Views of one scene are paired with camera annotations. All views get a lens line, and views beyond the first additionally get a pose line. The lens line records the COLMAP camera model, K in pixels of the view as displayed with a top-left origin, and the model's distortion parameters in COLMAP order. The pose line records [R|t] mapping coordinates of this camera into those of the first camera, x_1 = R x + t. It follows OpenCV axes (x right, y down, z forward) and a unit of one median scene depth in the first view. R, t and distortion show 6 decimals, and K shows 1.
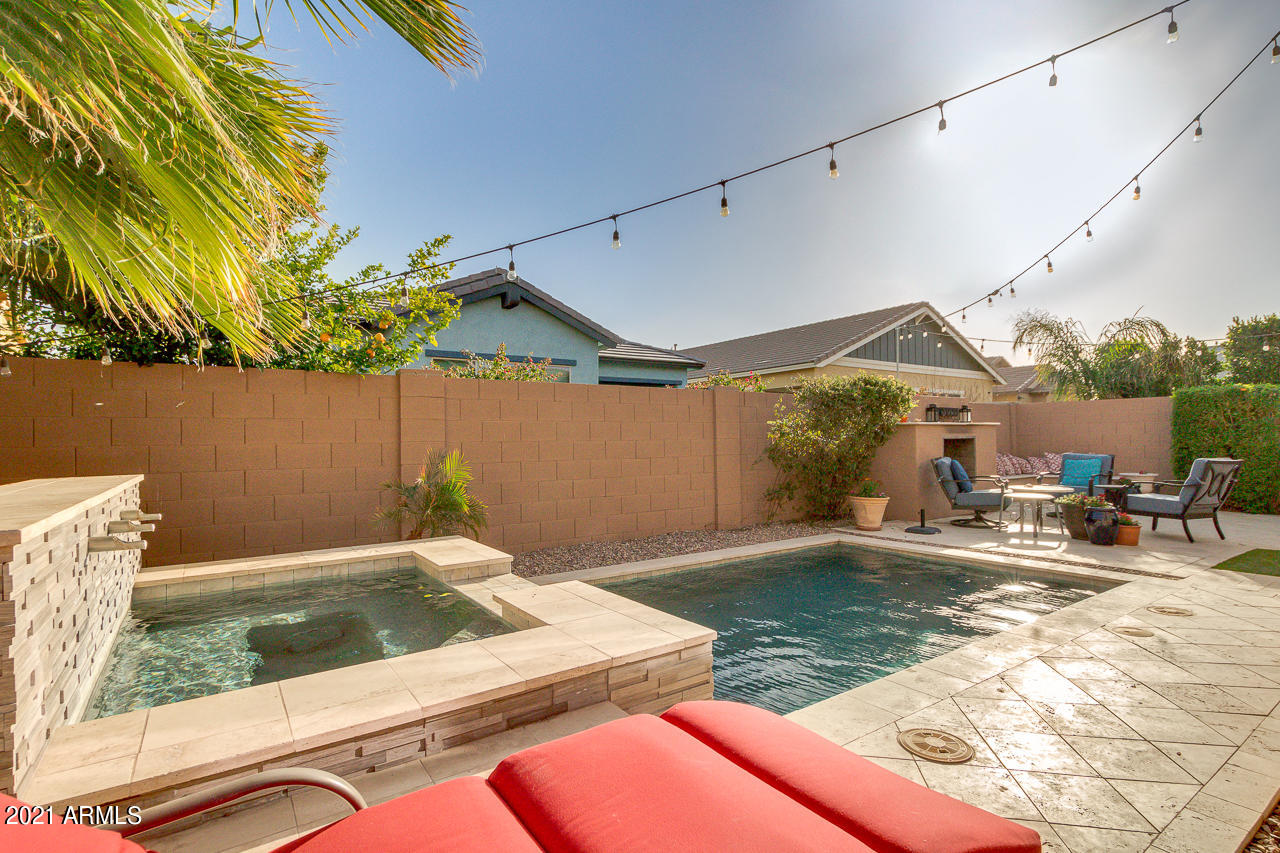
lens RADIAL K [[619.0, 0, 641.2], [0, 619.0, 433.0], [0, 0, 1]] dist [0.001713, 0.000601]
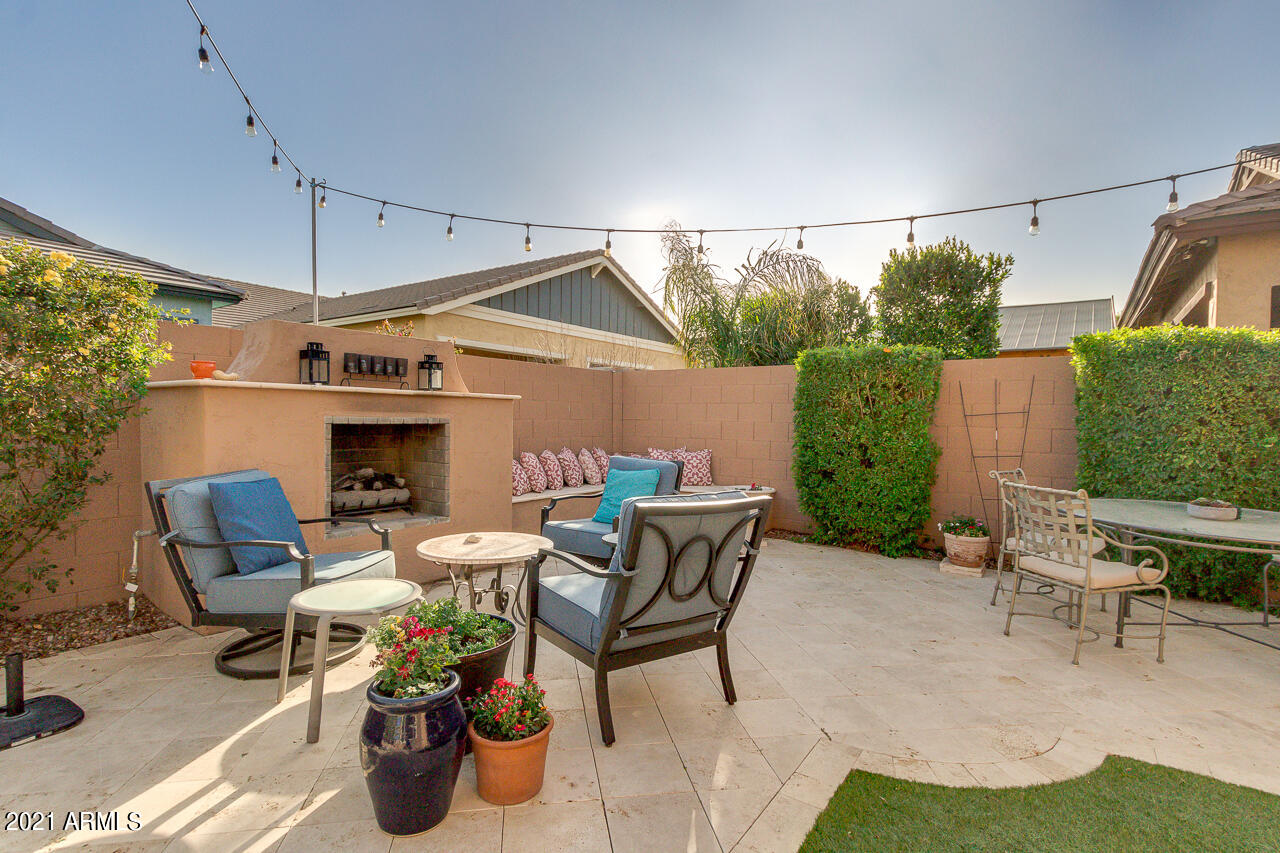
lens RADIAL K [[631.1, 0, 640.0], [0, 631.1, 426.5], [0, 0, 1]] dist [0.003862, -0.000029]
pose [[0.941933, 0.019122, 0.335255, 0.403436], [-0.026890, 0.999466, 0.018546, -0.001935], [-0.334721, -0.026484, 0.941945, 0.373846]]
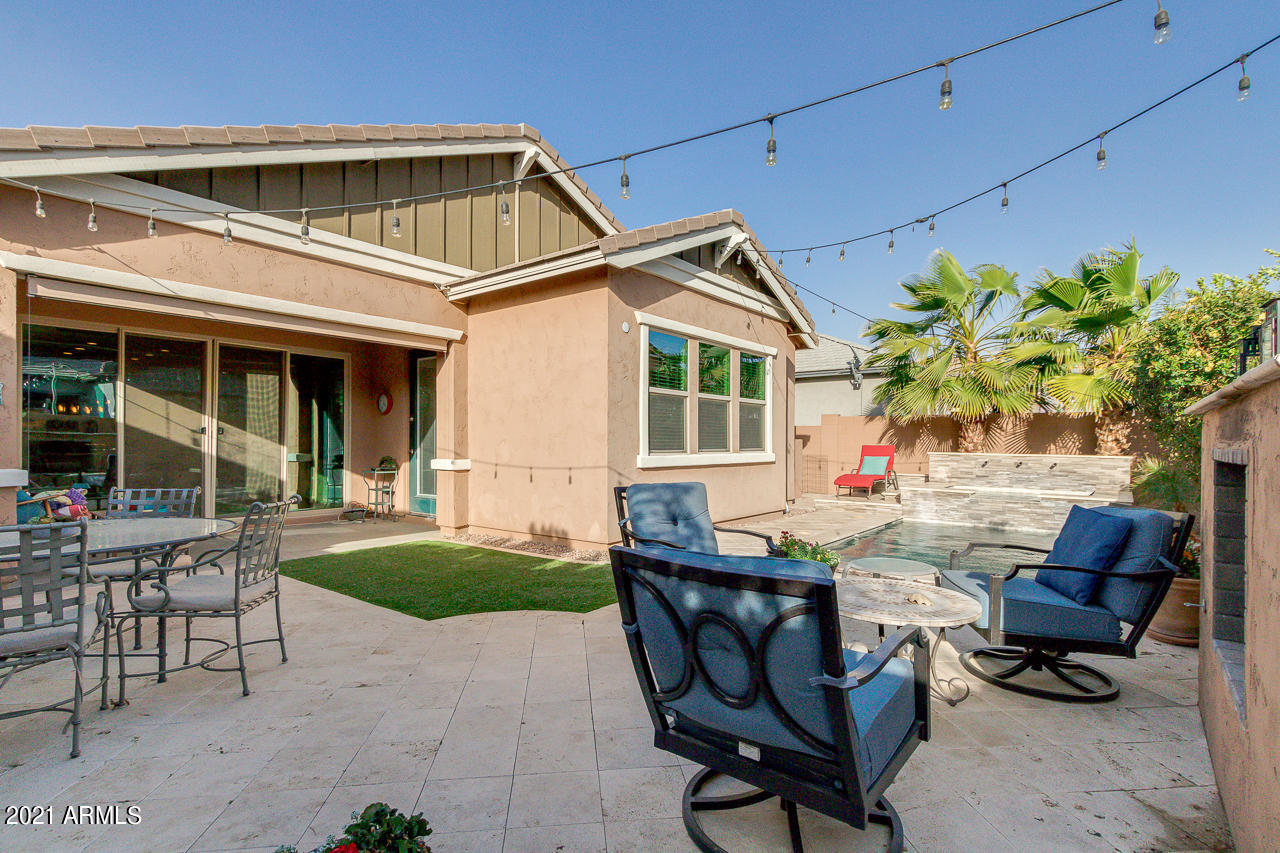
lens RADIAL K [[606.3, 0, 641.9], [0, 606.3, 443.1], [0, 0, 1]] dist [0.005734, -0.000873]
pose [[-0.956654, 0.003803, -0.291201, 0.591691], [0.003465, 0.999993, 0.001679, 0.000758], [0.291205, 0.000597, -0.956660, 0.862958]]
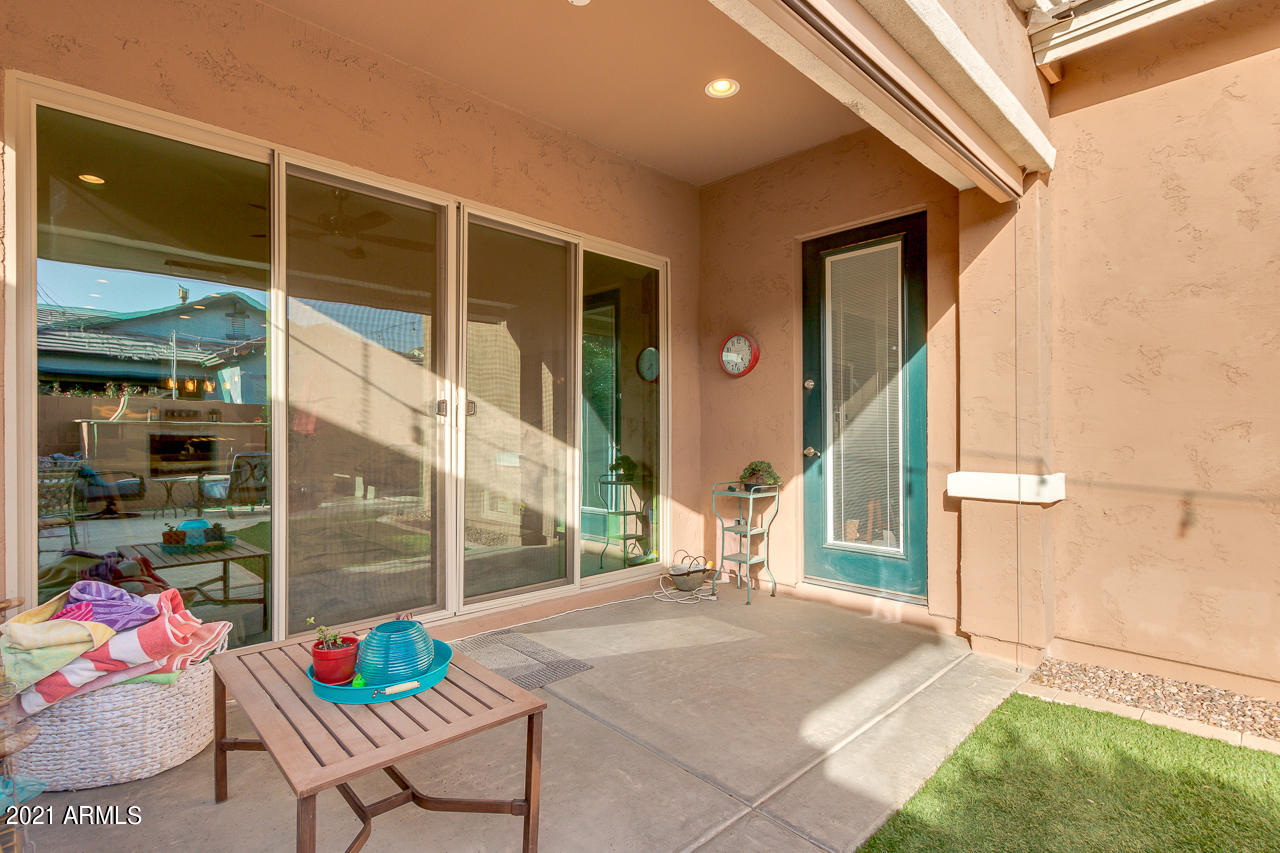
lens RADIAL K [[620.8, 0, 638.0], [0, 620.8, 430.2], [0, 0, 1]] dist [-0.000697, -0.001394]
pose [[-0.987189, 0.007849, -0.159363, 0.799429], [0.008699, 0.999951, -0.004638, -0.000677], [0.159319, -0.005965, -0.987209, 0.421781]]
